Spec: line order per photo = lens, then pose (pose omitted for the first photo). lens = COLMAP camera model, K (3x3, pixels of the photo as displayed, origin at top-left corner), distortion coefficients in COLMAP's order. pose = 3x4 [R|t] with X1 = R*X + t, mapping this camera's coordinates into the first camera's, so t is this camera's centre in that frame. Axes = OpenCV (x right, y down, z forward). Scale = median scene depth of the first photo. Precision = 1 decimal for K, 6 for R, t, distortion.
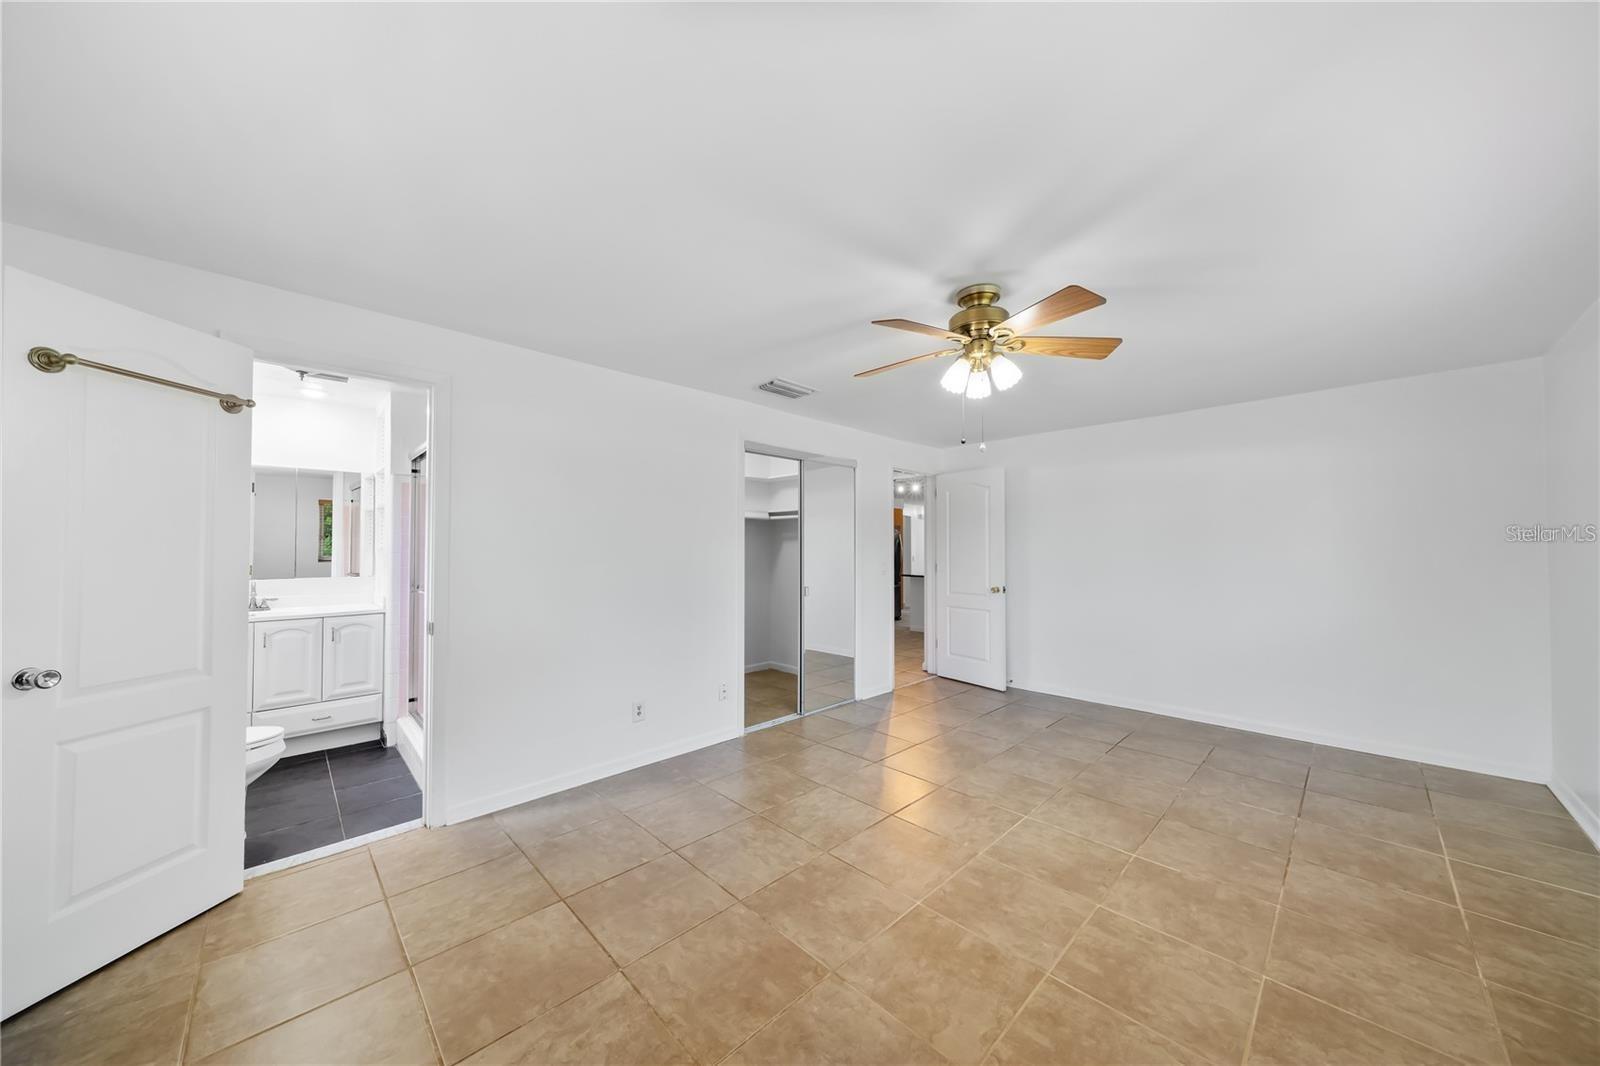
lens RADIAL K [[544.3, 0, 804.3], [0, 544.3, 537.8], [0, 0, 1]] dist [-0.001136, 0.000266]
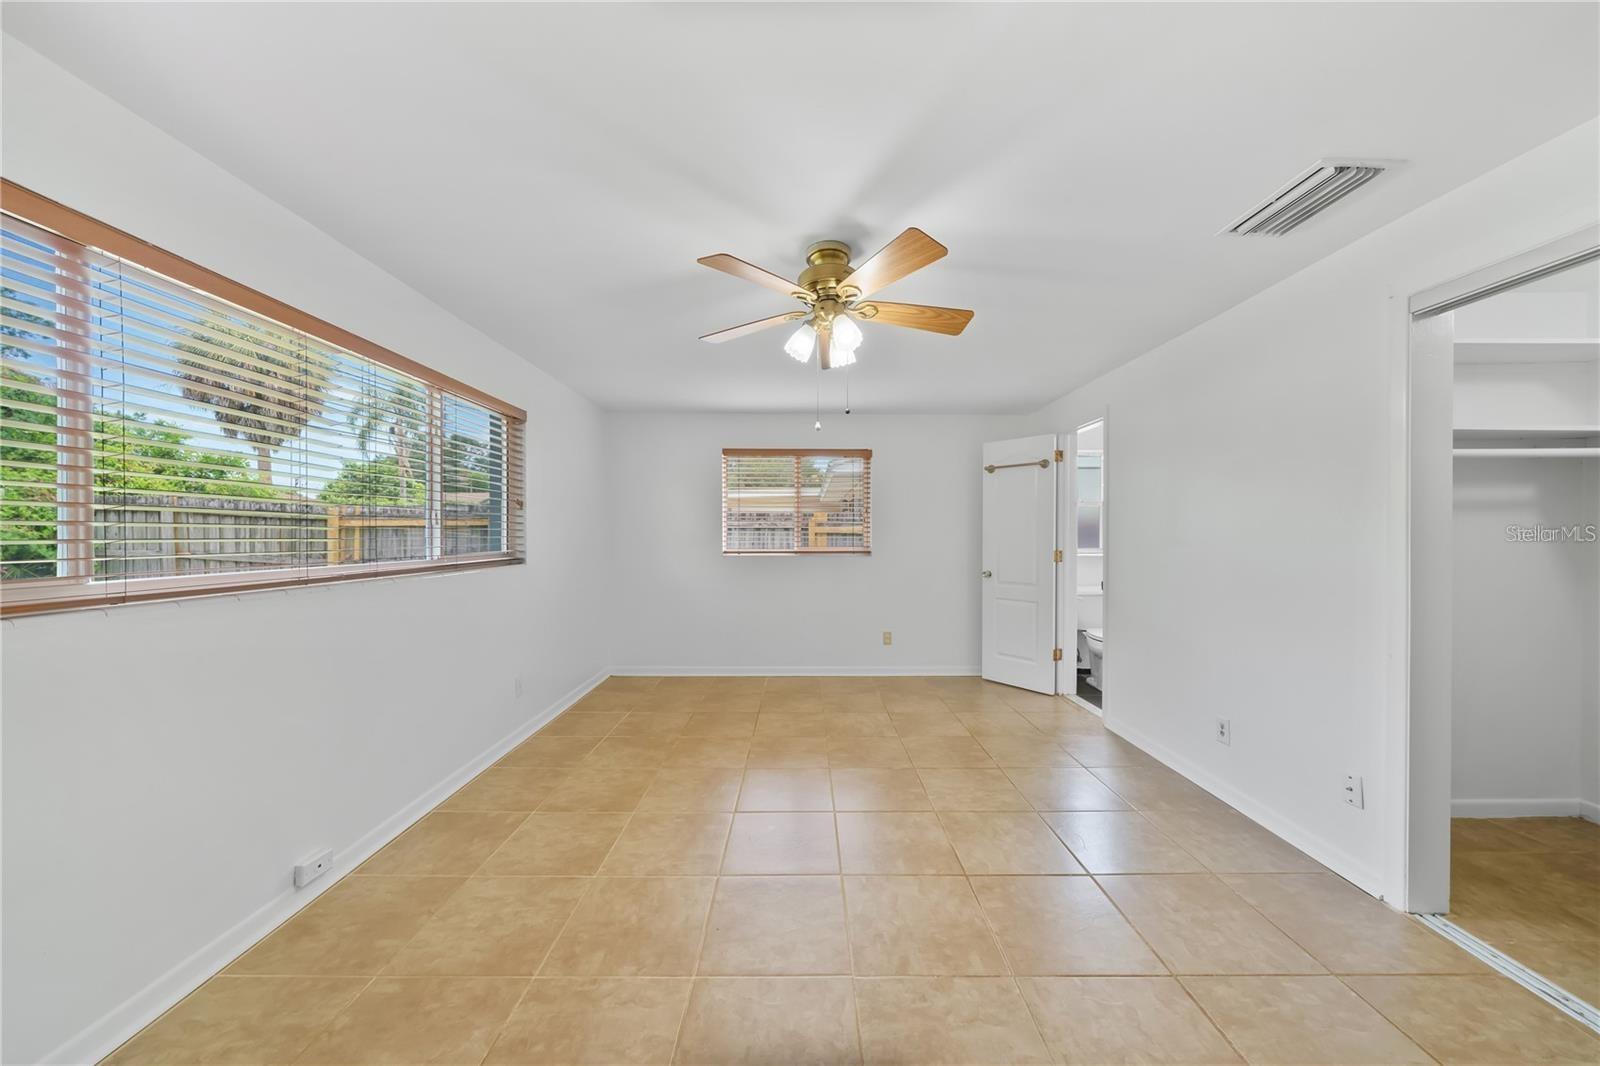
lens RADIAL K [[544.3, 0, 798.8], [0, 544.3, 535.6], [0, 0, 1]] dist [-0.001136, 0.000266]
pose [[-0.709461, 0.003713, -0.704735, 0.936203], [0.020344, 0.999677, -0.015213, 0.038963], [0.704451, -0.025130, -0.709307, 1.501116]]
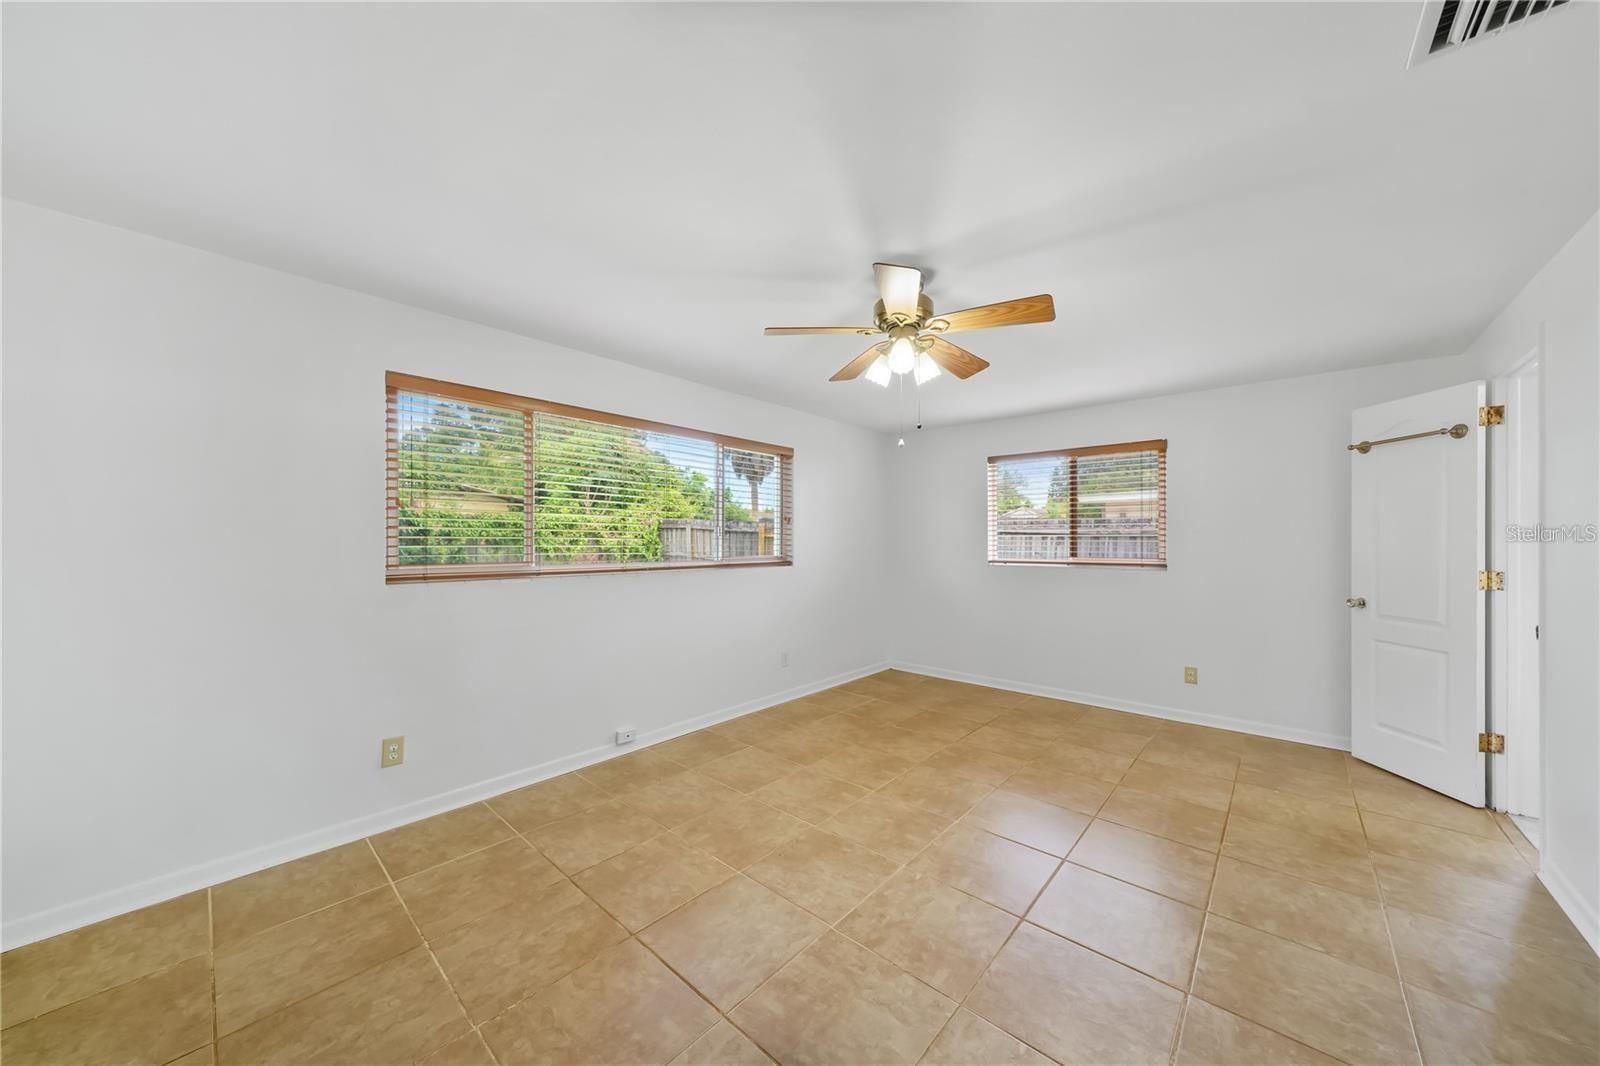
lens RADIAL K [[544.3, 0, 795.9], [0, 544.3, 540.5], [0, 0, 1]] dist [-0.001136, 0.000266]
pose [[-0.998644, 0.000170, -0.052067, 0.526047], [0.001761, 0.999533, -0.030503, 0.047029], [0.052038, -0.030554, -0.998178, 1.831566]]
